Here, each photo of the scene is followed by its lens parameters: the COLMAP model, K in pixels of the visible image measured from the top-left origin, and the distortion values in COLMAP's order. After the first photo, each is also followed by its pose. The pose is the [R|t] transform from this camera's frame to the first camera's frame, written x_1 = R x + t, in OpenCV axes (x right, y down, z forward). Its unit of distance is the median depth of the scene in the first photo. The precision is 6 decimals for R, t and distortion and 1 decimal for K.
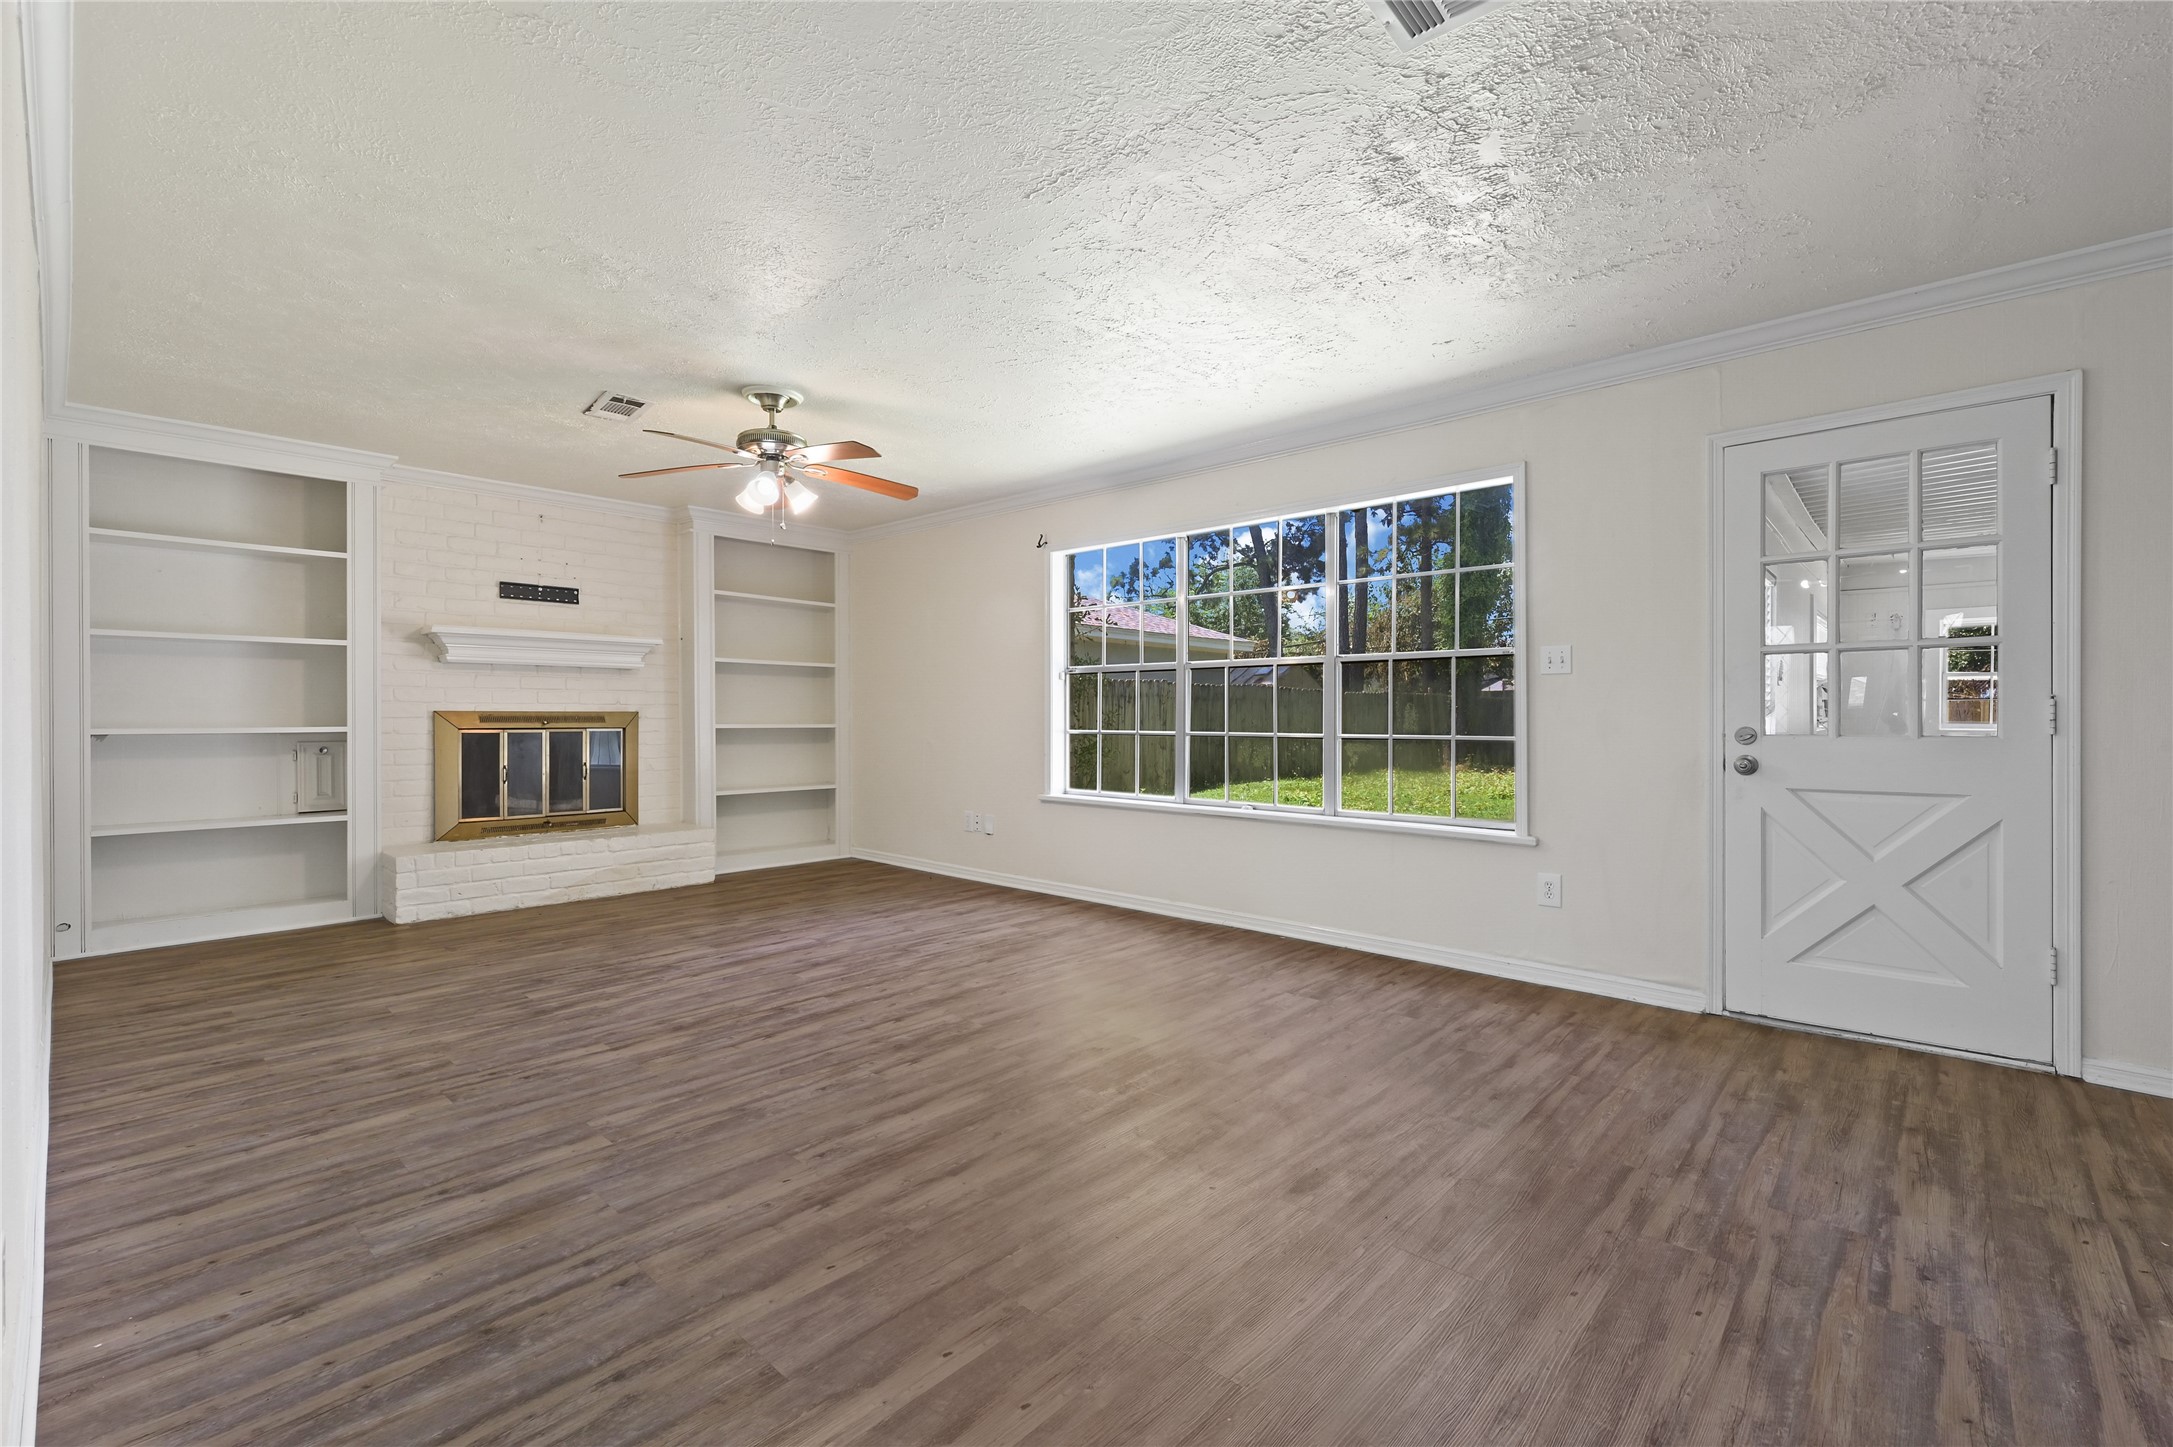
lens RADIAL K [[922.7, 0, 1131.3], [0, 922.7, 730.0], [0, 0, 1]] dist [-0.003593, 0.000334]
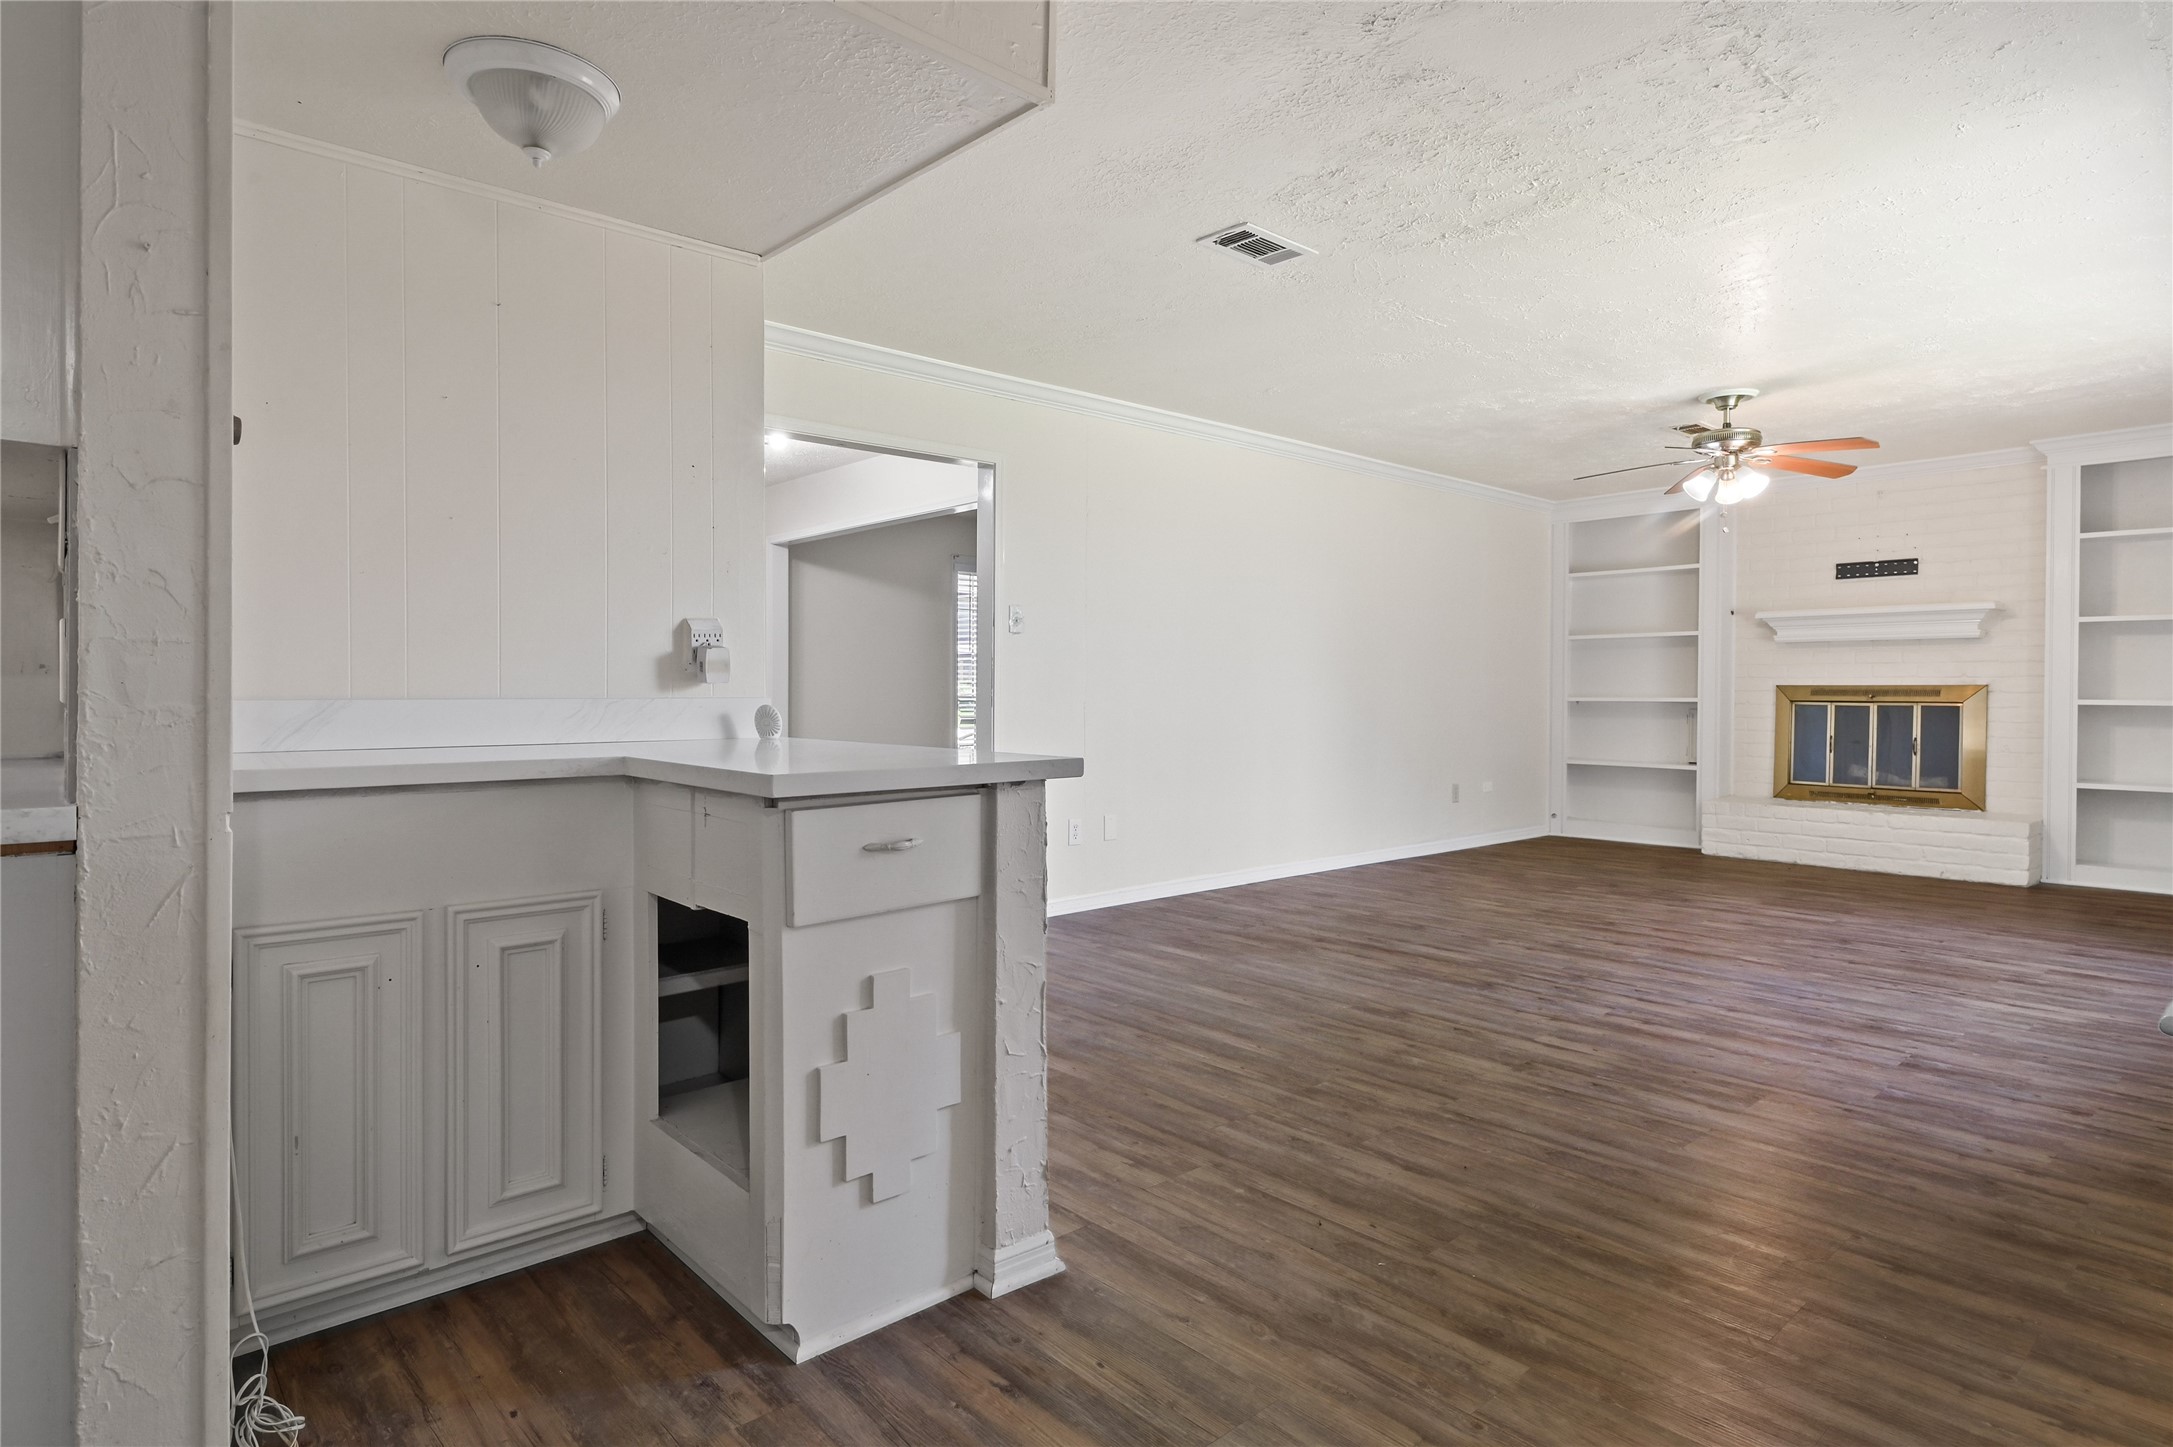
lens RADIAL K [[1216.4, 0, 1073.4], [0, 1216.4, 706.4], [0, 0, 1]] dist [0.008907, 0.002261]
pose [[-0.120073, 0.012266, -0.992689, 0.982128], [-0.017910, 0.999734, 0.014519, -0.000525], [0.992603, 0.019522, -0.119822, 0.348303]]
